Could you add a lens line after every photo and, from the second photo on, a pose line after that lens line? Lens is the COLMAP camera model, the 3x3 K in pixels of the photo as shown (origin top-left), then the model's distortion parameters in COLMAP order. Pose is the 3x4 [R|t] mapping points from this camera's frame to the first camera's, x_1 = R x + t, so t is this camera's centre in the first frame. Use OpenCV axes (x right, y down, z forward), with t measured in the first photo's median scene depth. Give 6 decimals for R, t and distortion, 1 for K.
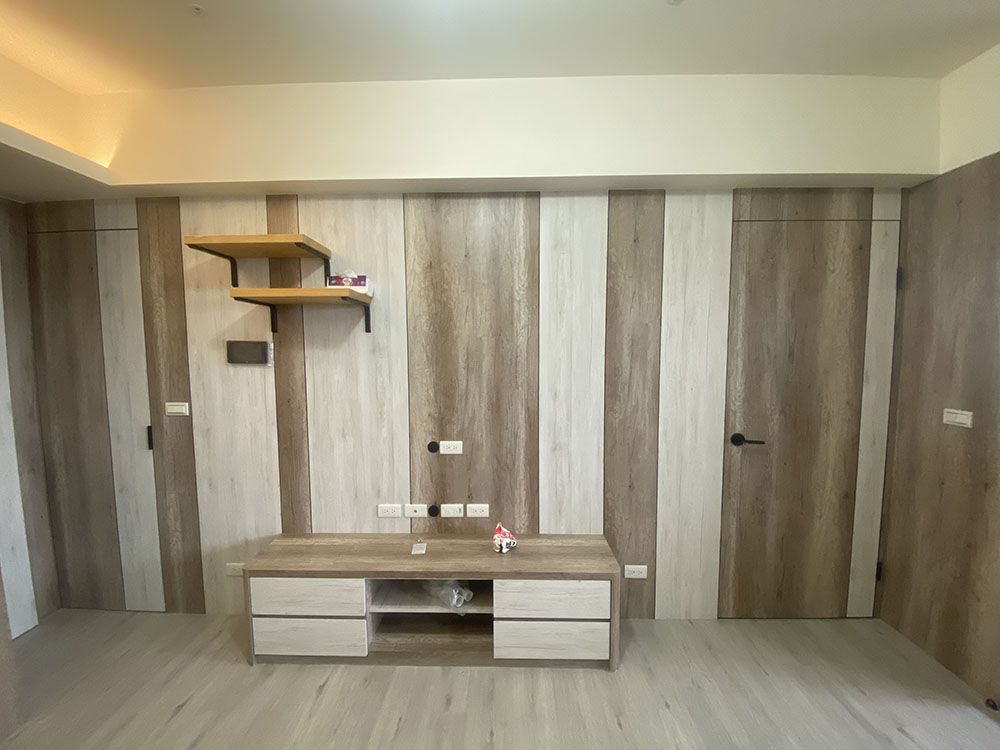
lens RADIAL K [[405.2, 0, 501.7], [0, 405.2, 373.6], [0, 0, 1]] dist [-0.001831, -0.008617]
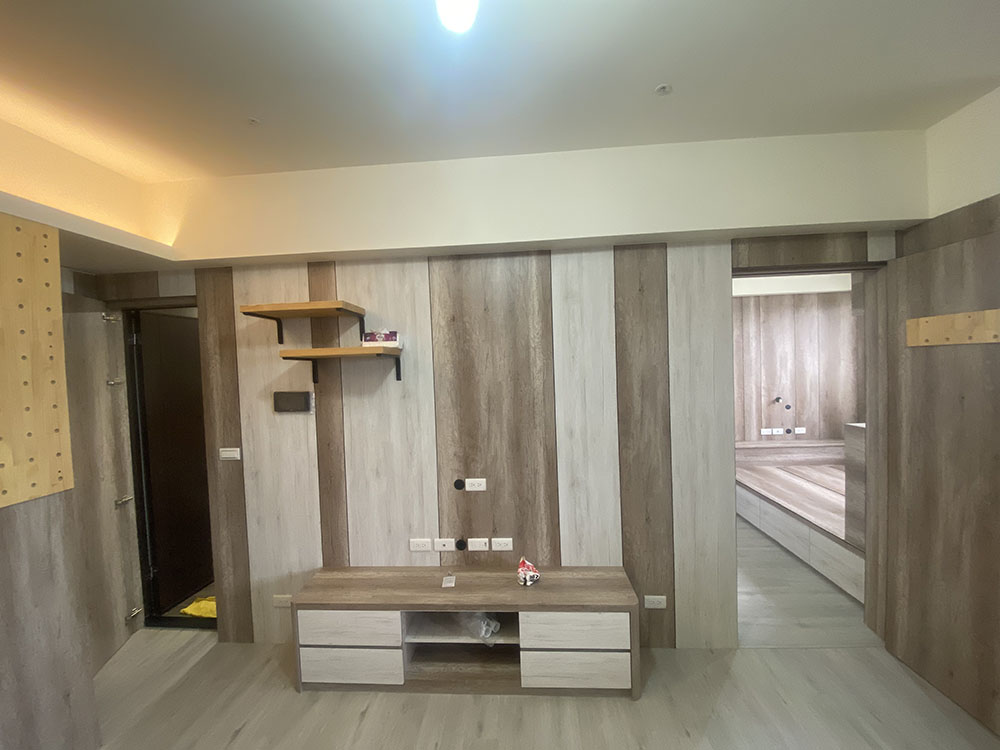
lens RADIAL K [[405.2, 0, 500.1], [0, 405.2, 373.9], [0, 0, 1]] dist [-0.001831, -0.008617]
pose [[0.998375, -0.029792, -0.048588, 0.000527], [0.027524, 0.998530, -0.046691, -0.061886], [0.049908, 0.045277, 0.997727, -0.087454]]
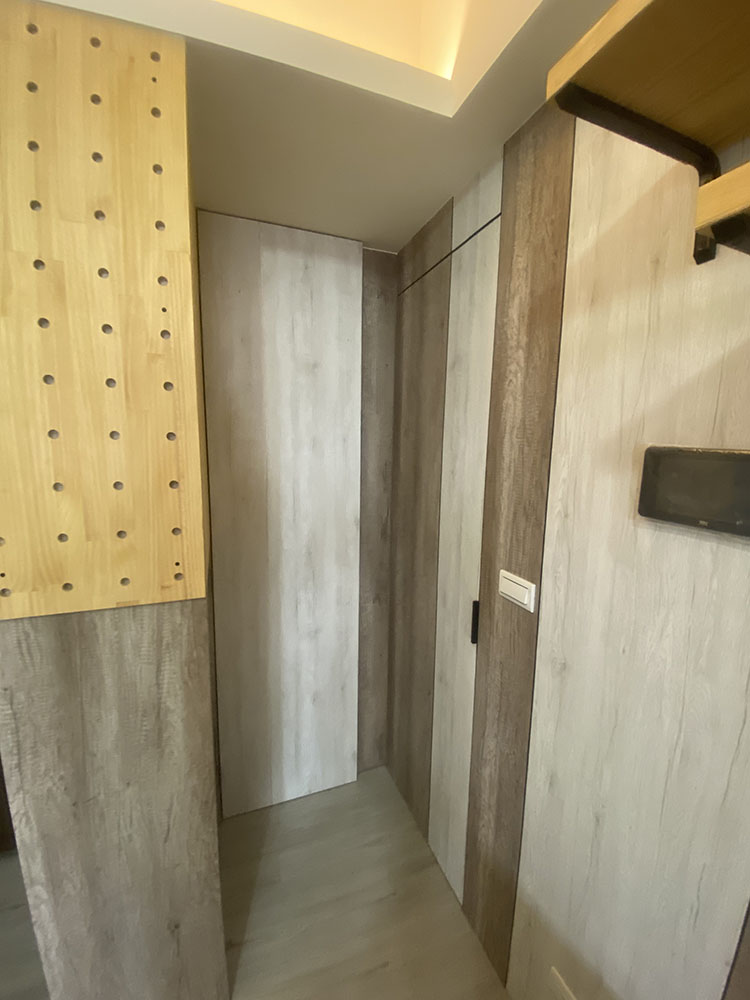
lens RADIAL K [[405.2, 0, 372.3], [0, 405.2, 499.8], [0, 0, 1]] dist [-0.001831, -0.008617]
pose [[0.371510, 0.141716, -0.917550, -0.460450], [-0.082780, 0.989402, 0.119296, -0.060343], [0.924731, 0.031635, 0.379304, 0.678347]]
